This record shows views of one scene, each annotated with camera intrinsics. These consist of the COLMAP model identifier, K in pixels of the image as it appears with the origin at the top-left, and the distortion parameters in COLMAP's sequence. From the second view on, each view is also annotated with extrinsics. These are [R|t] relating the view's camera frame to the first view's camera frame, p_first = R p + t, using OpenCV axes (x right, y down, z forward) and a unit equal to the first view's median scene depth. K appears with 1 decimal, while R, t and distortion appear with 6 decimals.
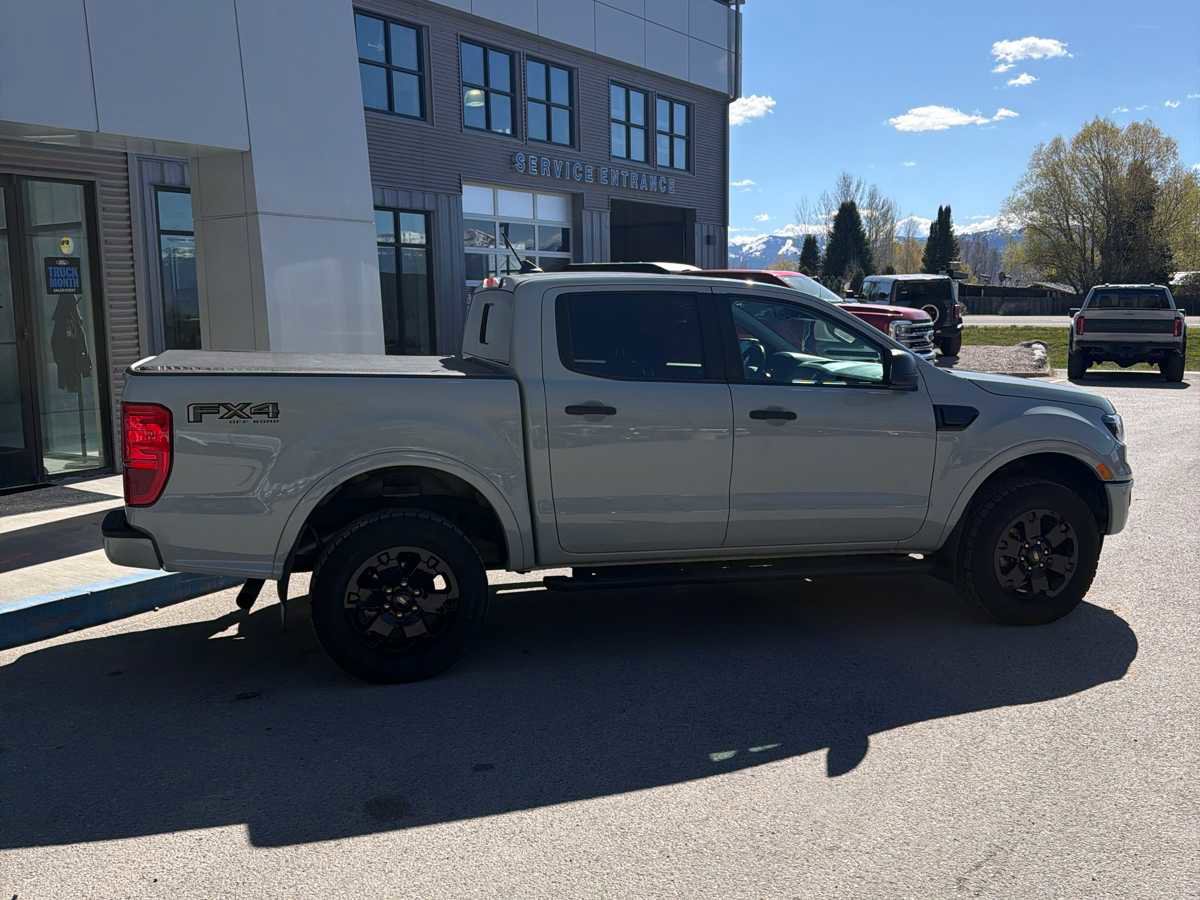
lens RADIAL K [[1109.2, 0, 608.4], [0, 1109.2, 448.3], [0, 0, 1]] dist [0.190048, -0.397450]
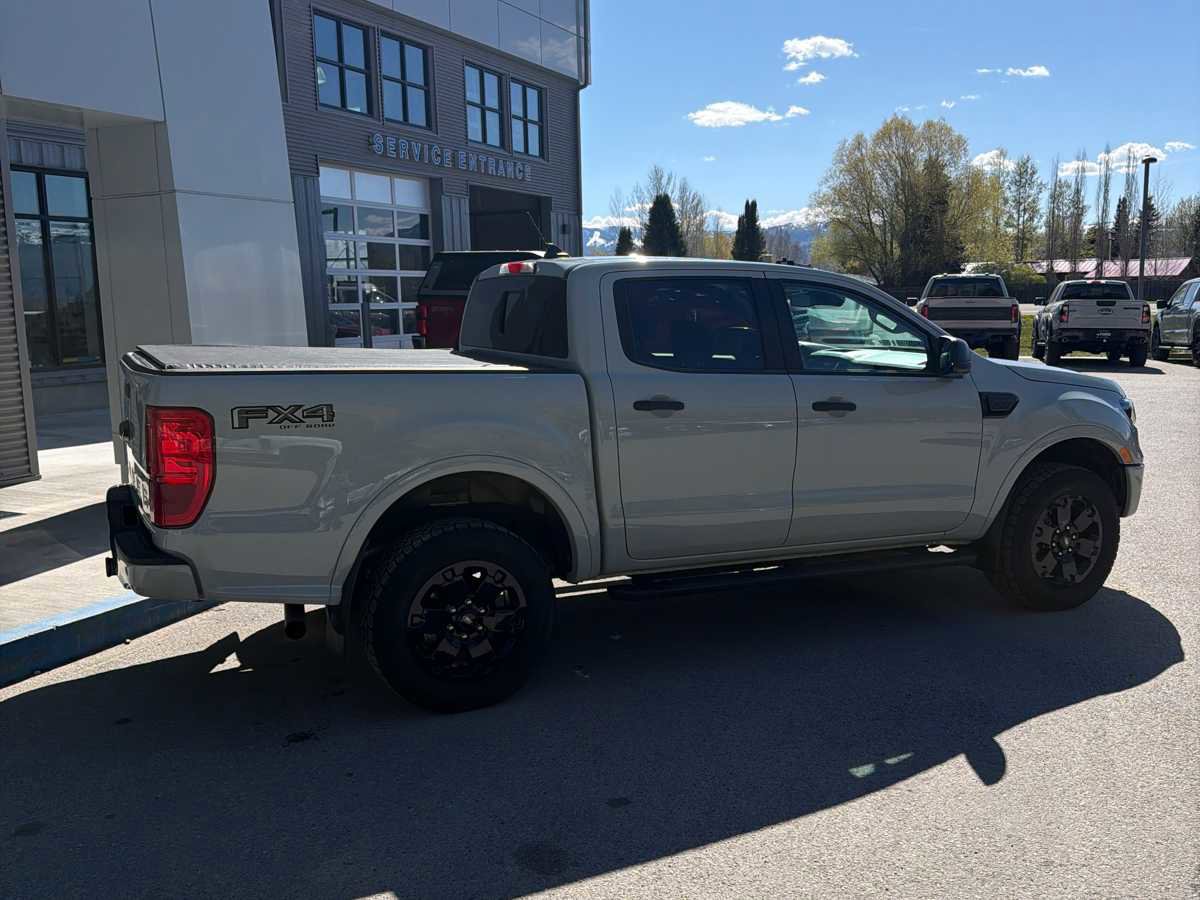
lens RADIAL K [[1109.6, 0, 607.4], [0, 1109.6, 465.2], [0, 0, 1]] dist [0.189888, -0.415442]
pose [[0.986003, -0.029556, 0.164089, -0.113152], [0.025900, 0.999367, 0.024376, -0.004203], [-0.164706, -0.019785, 0.986144, 0.049866]]
